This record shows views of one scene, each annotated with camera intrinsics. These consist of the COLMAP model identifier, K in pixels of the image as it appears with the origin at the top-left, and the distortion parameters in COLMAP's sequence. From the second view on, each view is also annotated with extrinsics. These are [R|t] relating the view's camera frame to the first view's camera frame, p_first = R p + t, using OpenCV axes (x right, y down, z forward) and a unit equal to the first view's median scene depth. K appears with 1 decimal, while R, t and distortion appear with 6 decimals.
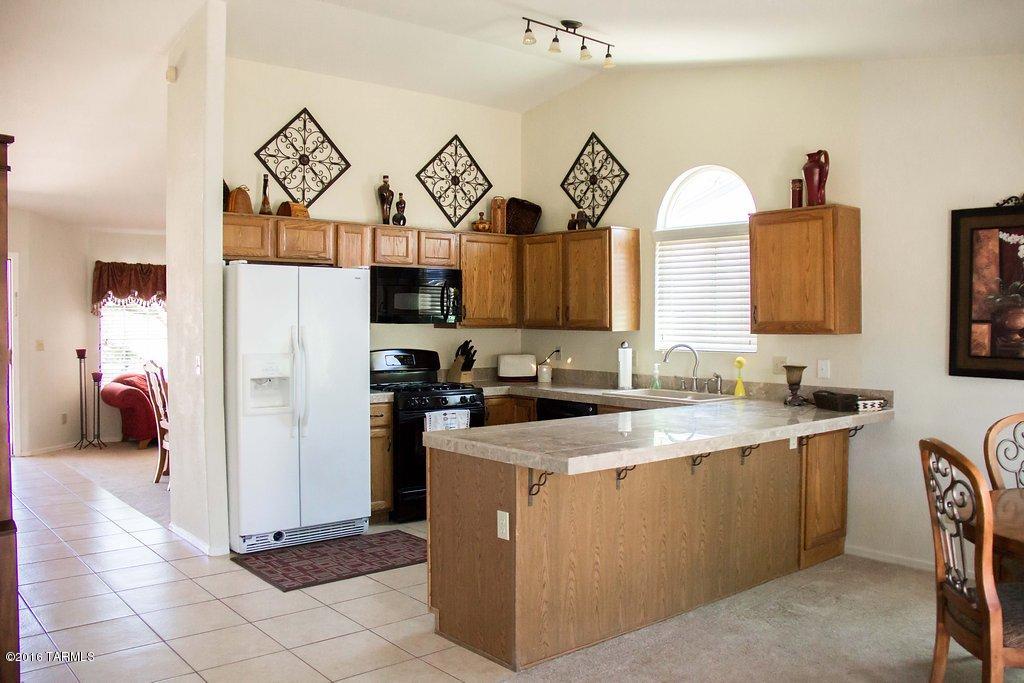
lens RADIAL K [[858.4, 0, 531.5], [0, 858.4, 338.1], [0, 0, 1]] dist [-0.174640, 0.136057]
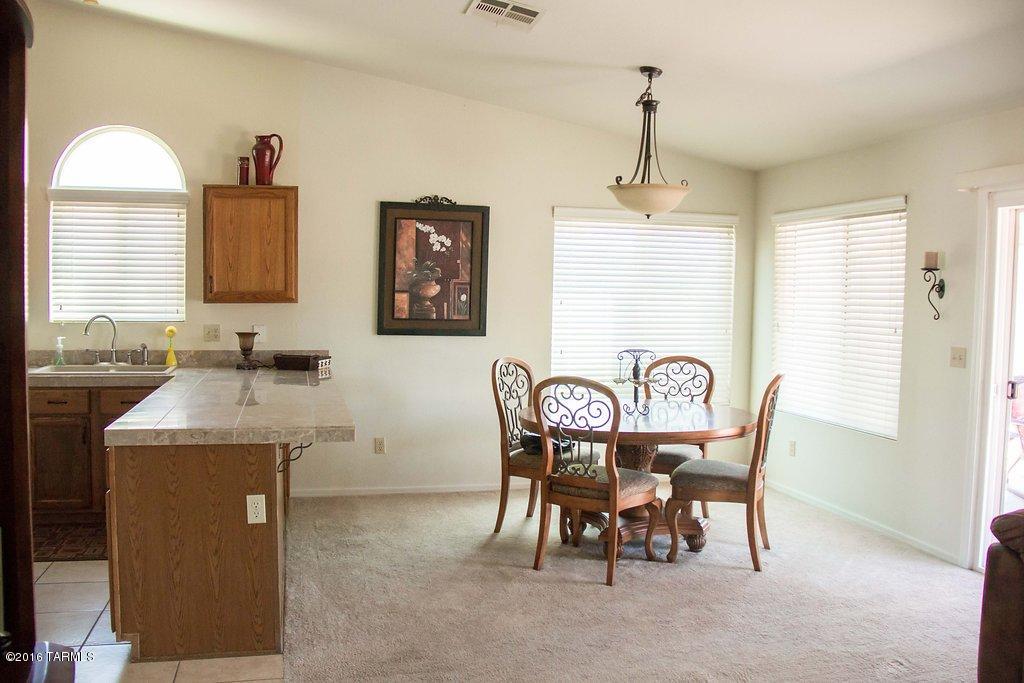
lens RADIAL K [[858.4, 0, 517.5], [0, 858.4, 339.3], [0, 0, 1]] dist [-0.174640, 0.136057]
pose [[0.453586, -0.048830, 0.889874, -0.540824], [0.005987, 0.998642, 0.051747, -0.013181], [-0.891192, -0.018144, 0.453262, 0.233275]]
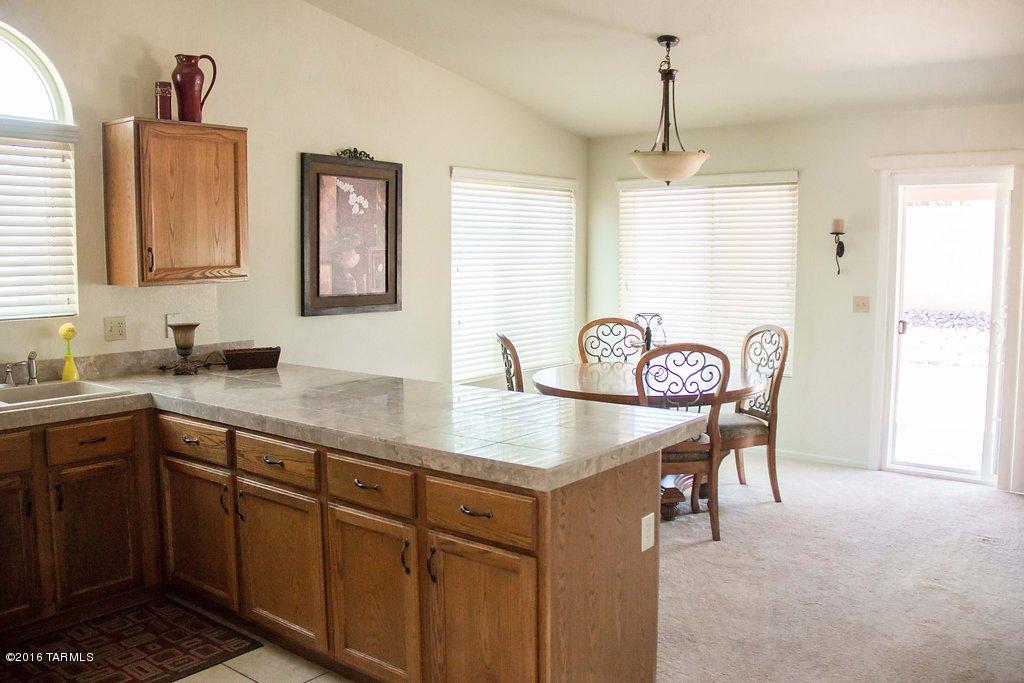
lens RADIAL K [[858.4, 0, 522.3], [0, 858.4, 337.3], [0, 0, 1]] dist [-0.174640, 0.136057]
pose [[-0.175720, -0.099394, 0.979410, -0.563931], [0.025023, 0.994118, 0.105376, -0.032460], [-0.984122, 0.043024, -0.172199, 0.919250]]
